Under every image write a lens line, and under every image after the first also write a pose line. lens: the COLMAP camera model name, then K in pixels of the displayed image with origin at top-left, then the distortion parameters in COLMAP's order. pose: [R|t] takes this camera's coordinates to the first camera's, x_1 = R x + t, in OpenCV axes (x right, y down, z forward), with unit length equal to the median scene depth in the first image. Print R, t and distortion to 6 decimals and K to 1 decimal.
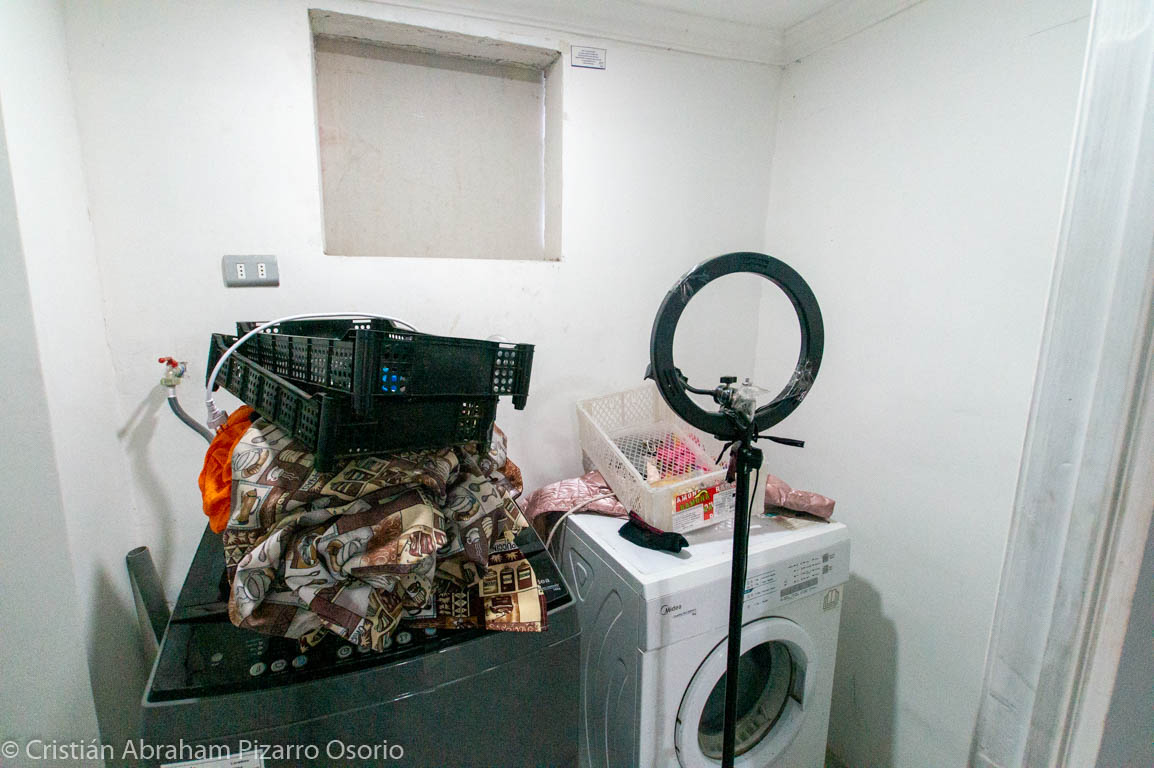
lens RADIAL K [[546.5, 0, 569.1], [0, 546.5, 378.0], [0, 0, 1]] dist [-0.004963, -0.000600]
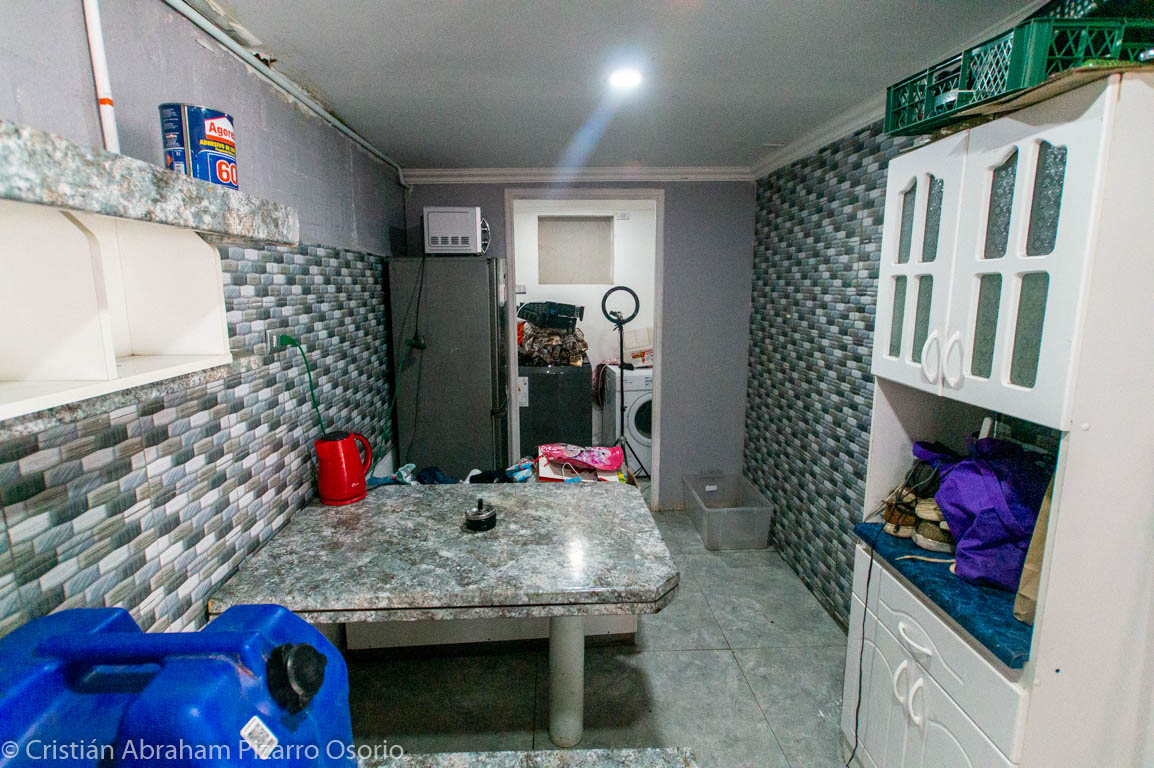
lens RADIAL K [[546.5, 0, 569.1], [0, 546.5, 378.0], [0, 0, 1]] dist [-0.004963, -0.000600]
pose [[0.946976, 0.037834, -0.319070, 1.293865], [-0.041936, 0.999102, -0.005994, 0.569010], [0.318556, 0.019057, 0.947712, -3.328995]]
